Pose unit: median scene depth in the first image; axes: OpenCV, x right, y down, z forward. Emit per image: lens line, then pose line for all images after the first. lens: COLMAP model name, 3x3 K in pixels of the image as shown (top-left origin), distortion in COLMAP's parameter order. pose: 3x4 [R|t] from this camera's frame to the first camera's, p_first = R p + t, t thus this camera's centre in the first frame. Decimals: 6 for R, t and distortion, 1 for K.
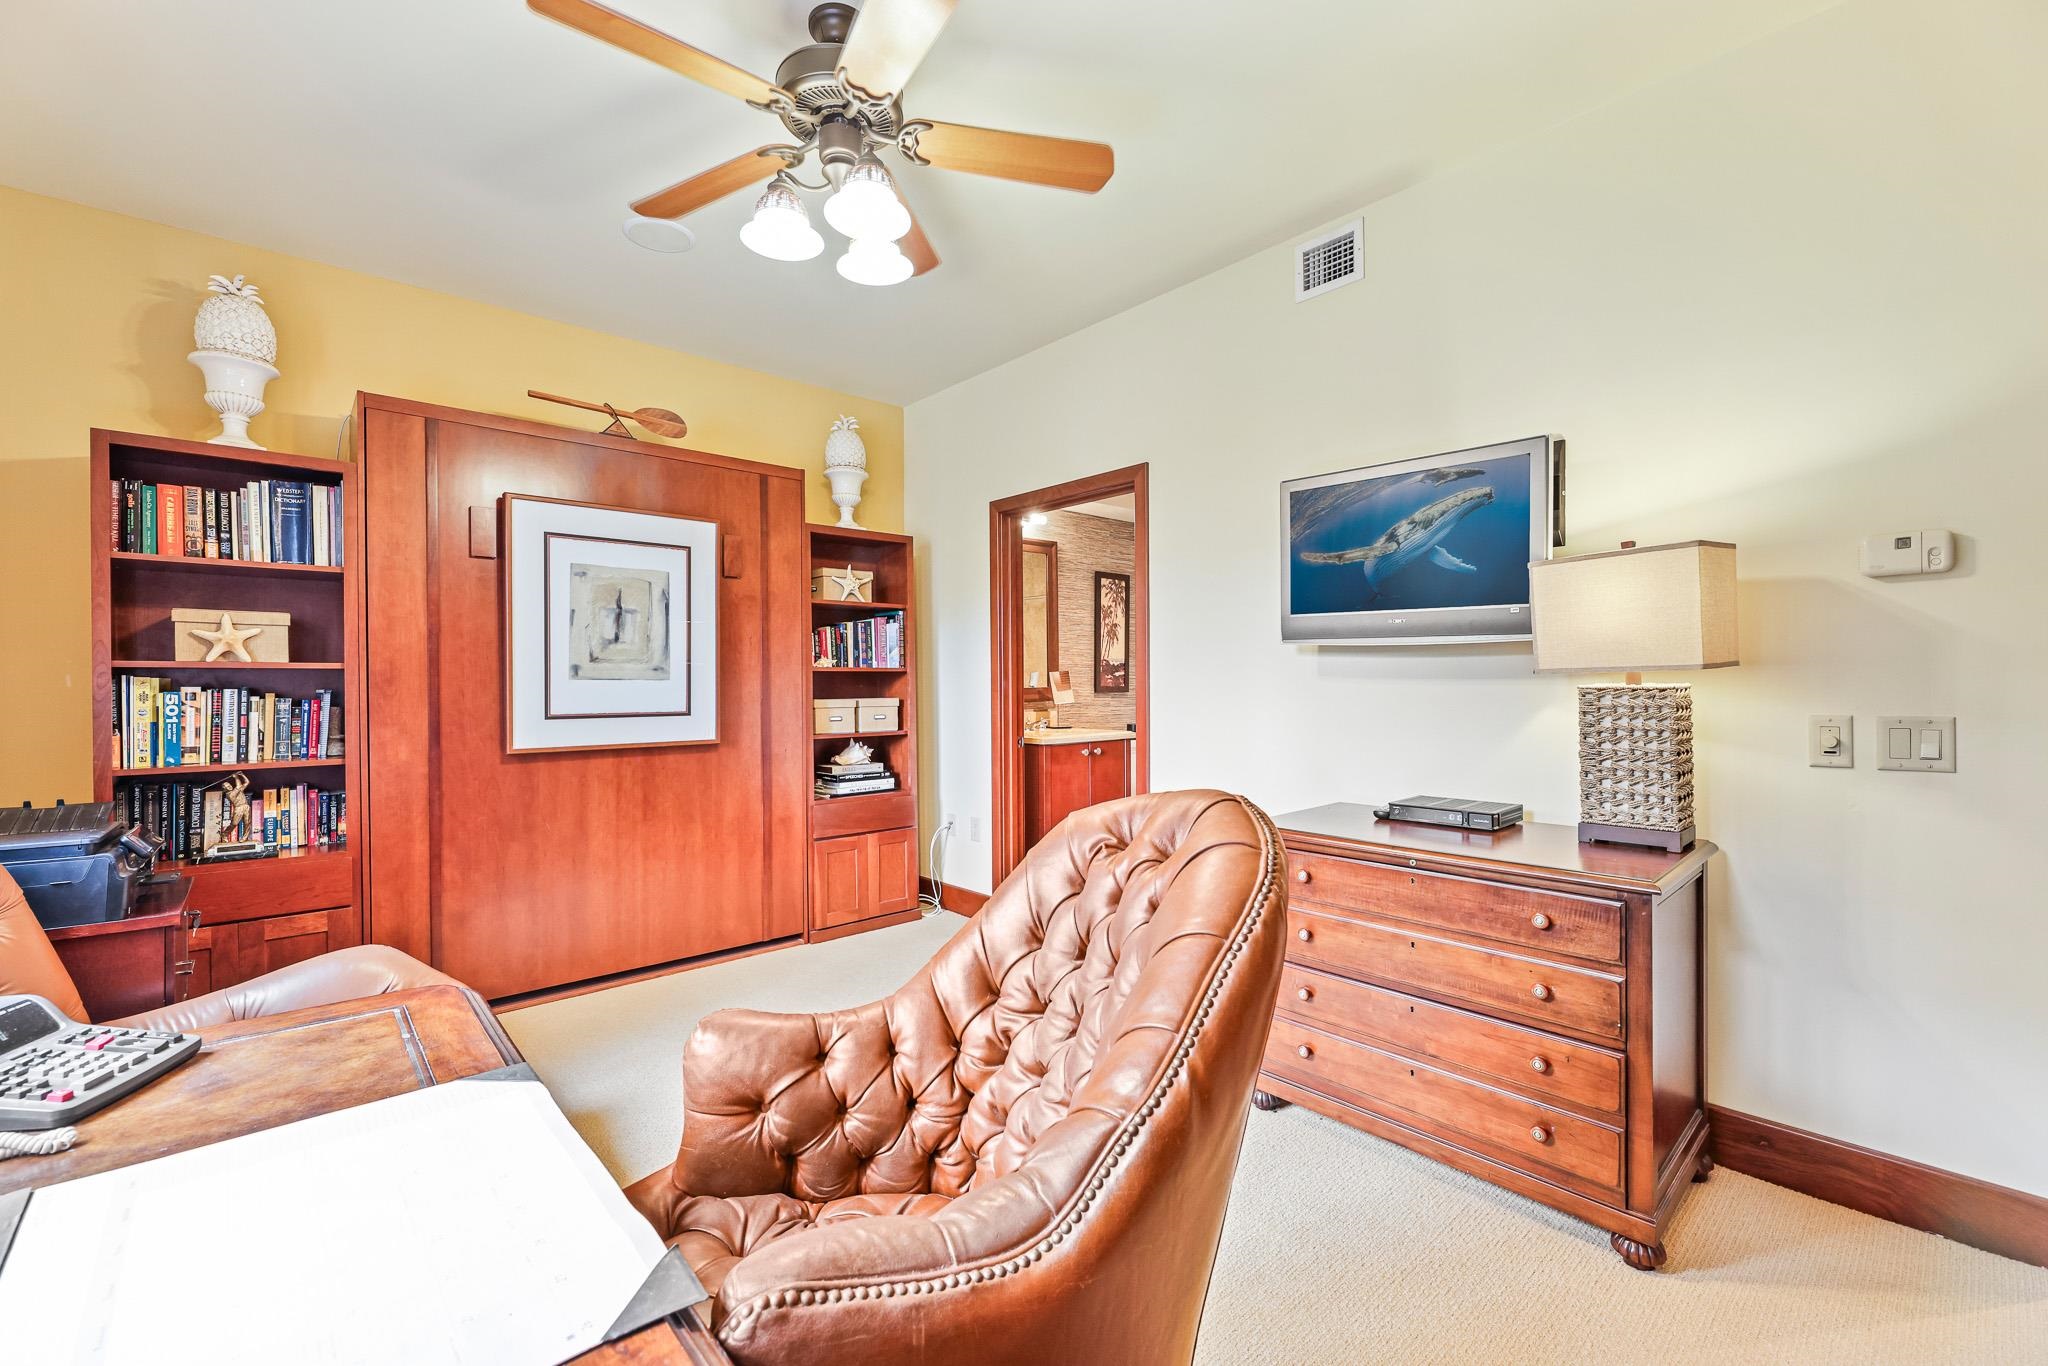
lens RADIAL K [[845.7, 0, 1042.9], [0, 845.7, 669.0], [0, 0, 1]] dist [-0.002998, -0.002225]
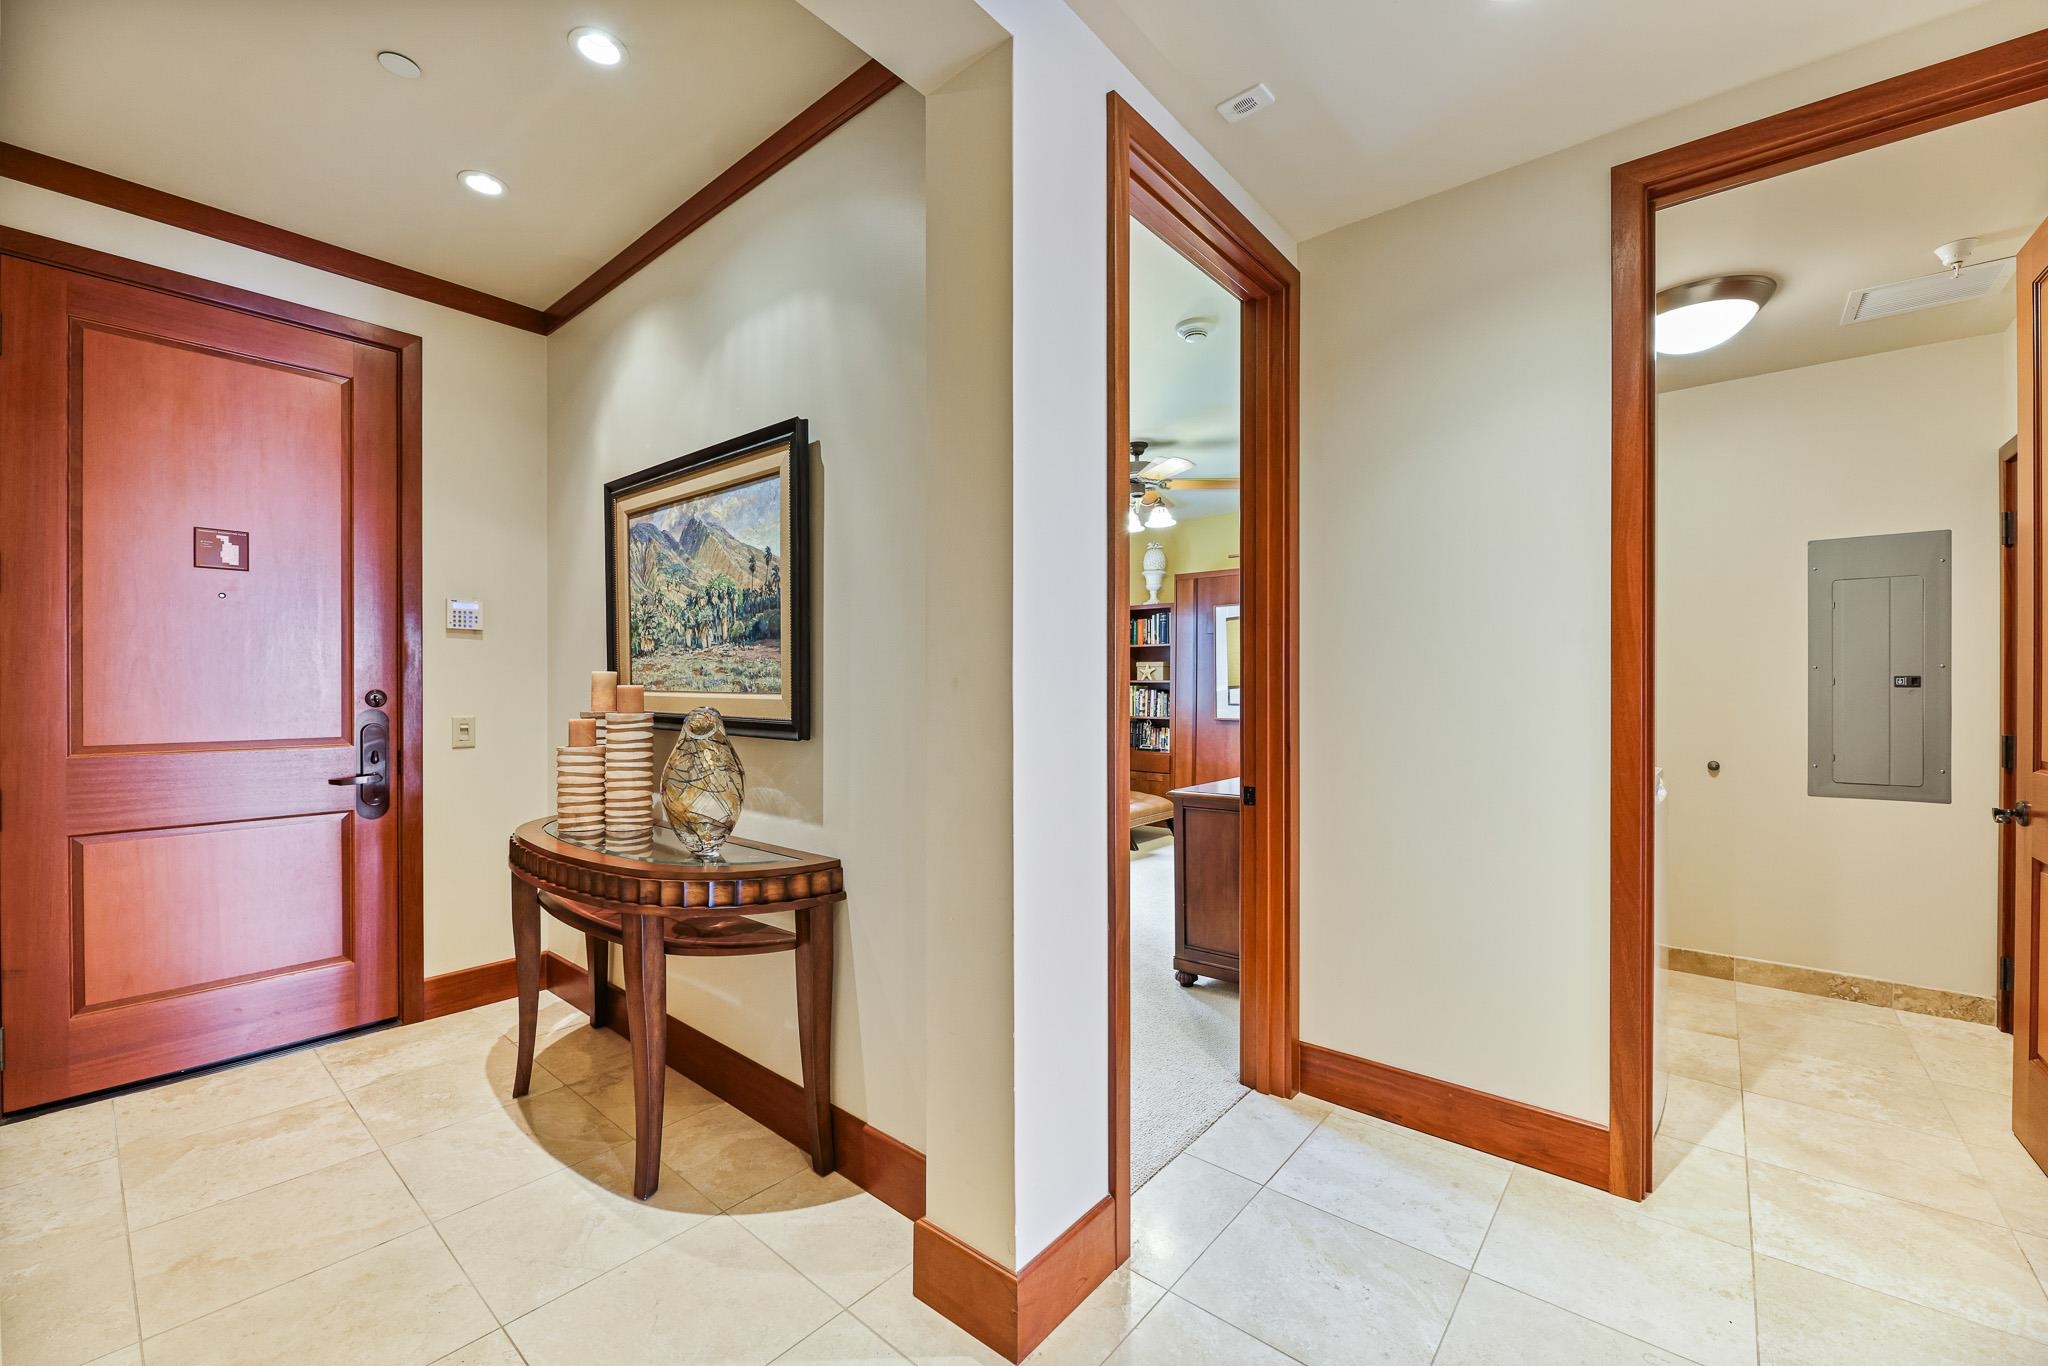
lens RADIAL K [[818.3, 0, 1027.0], [0, 818.3, 690.2], [0, 0, 1]] dist [-0.002375, -0.002211]
pose [[0.116814, 0.004539, -0.993143, 1.694345], [0.005563, 0.999971, 0.005225, 0.007723], [0.993138, -0.006135, 0.116786, 0.270527]]
